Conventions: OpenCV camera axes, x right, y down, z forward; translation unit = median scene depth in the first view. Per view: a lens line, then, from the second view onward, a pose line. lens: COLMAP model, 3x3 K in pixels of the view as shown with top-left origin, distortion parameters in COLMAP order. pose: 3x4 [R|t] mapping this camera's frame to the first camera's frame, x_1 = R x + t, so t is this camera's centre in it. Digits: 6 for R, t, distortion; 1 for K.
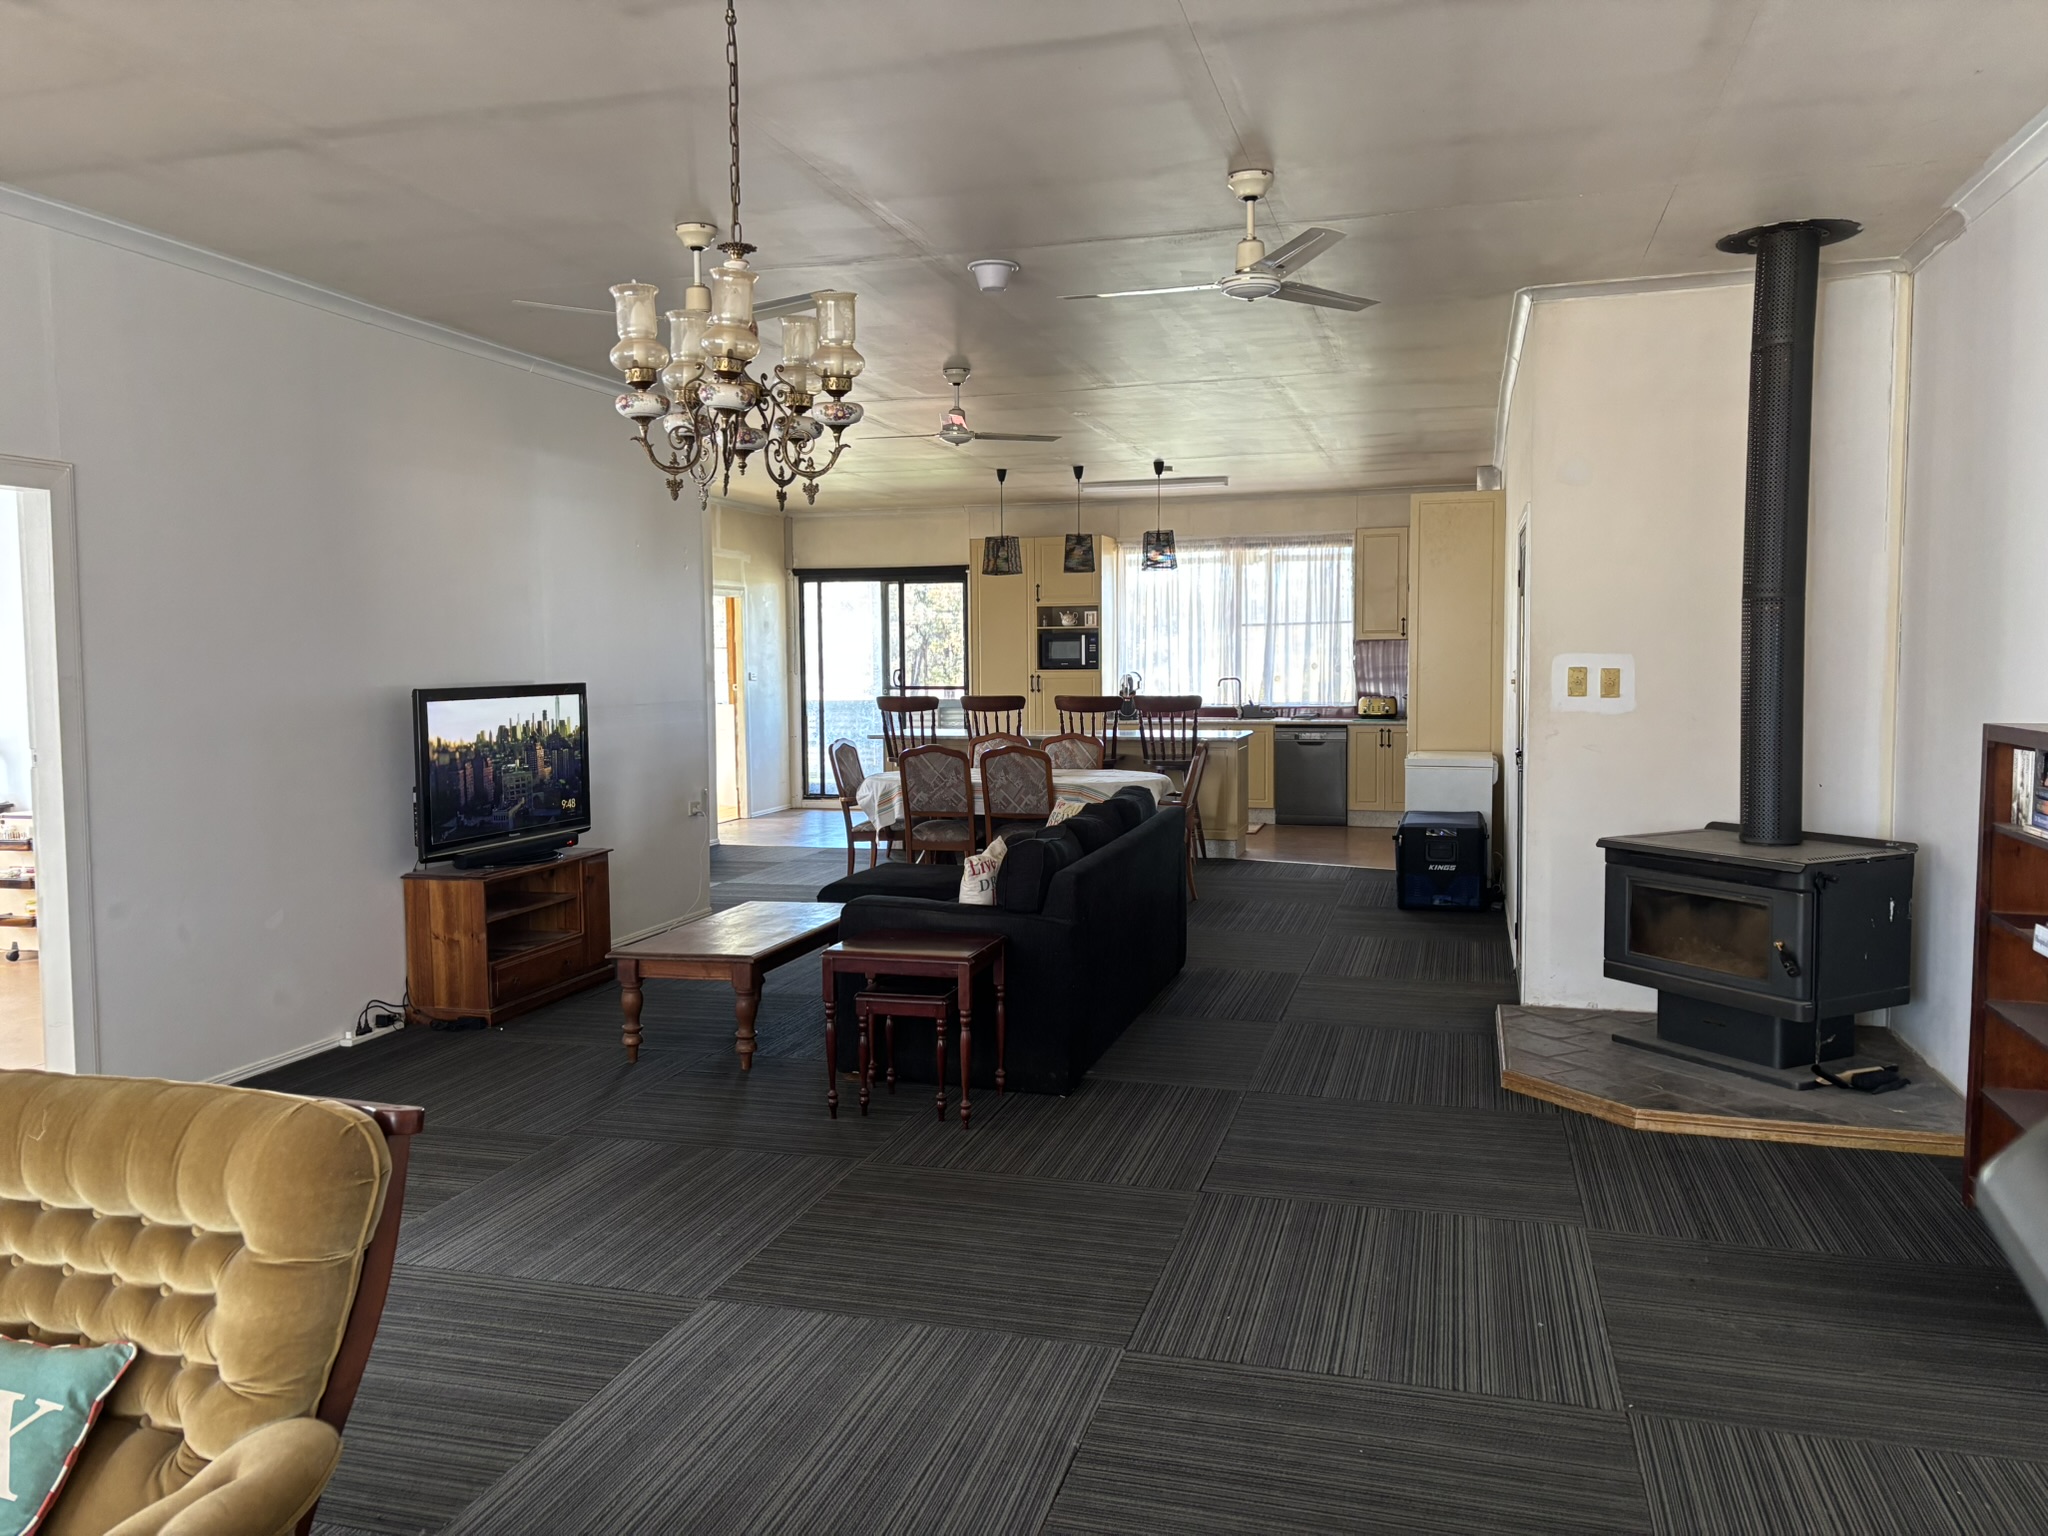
lens RADIAL K [[1513.1, 0, 1024.1], [0, 1513.1, 756.3], [0, 0, 1]] dist [0.020065, -0.033145]
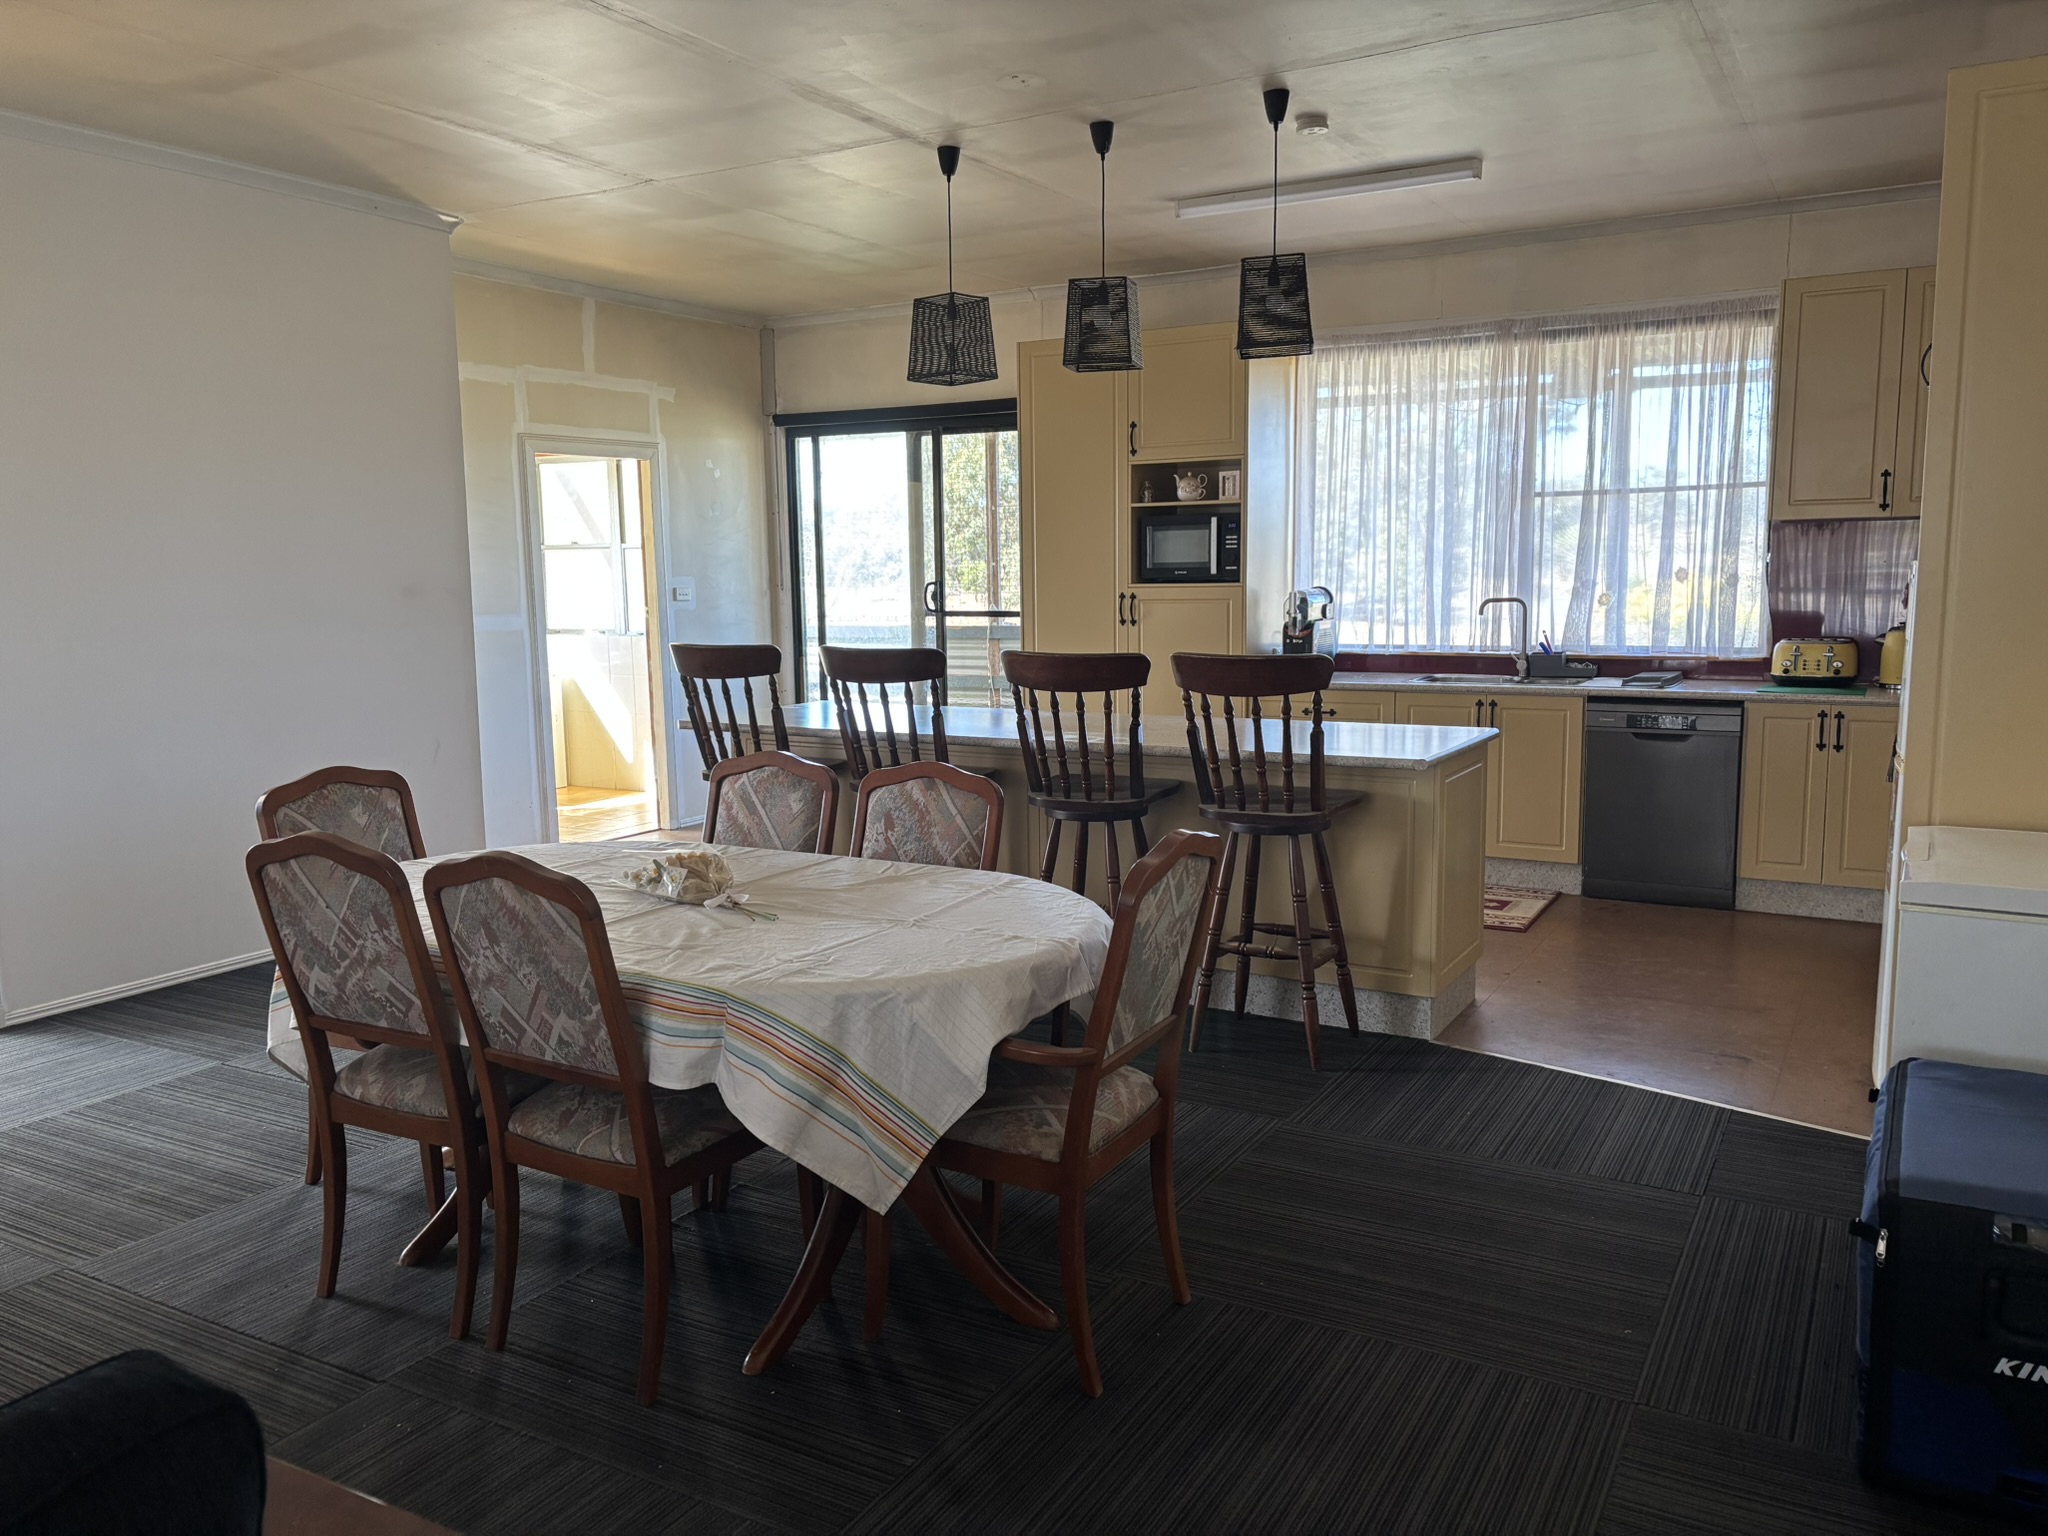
lens RADIAL K [[1565.6, 0, 1031.3], [0, 1565.6, 771.7], [0, 0, 1]] dist [0.008749, 0.005074]
pose [[0.972958, 0.025057, -0.229621, 0.104651], [-0.009310, 0.997545, 0.069408, -0.028859], [0.230796, -0.065393, 0.970802, 0.449501]]
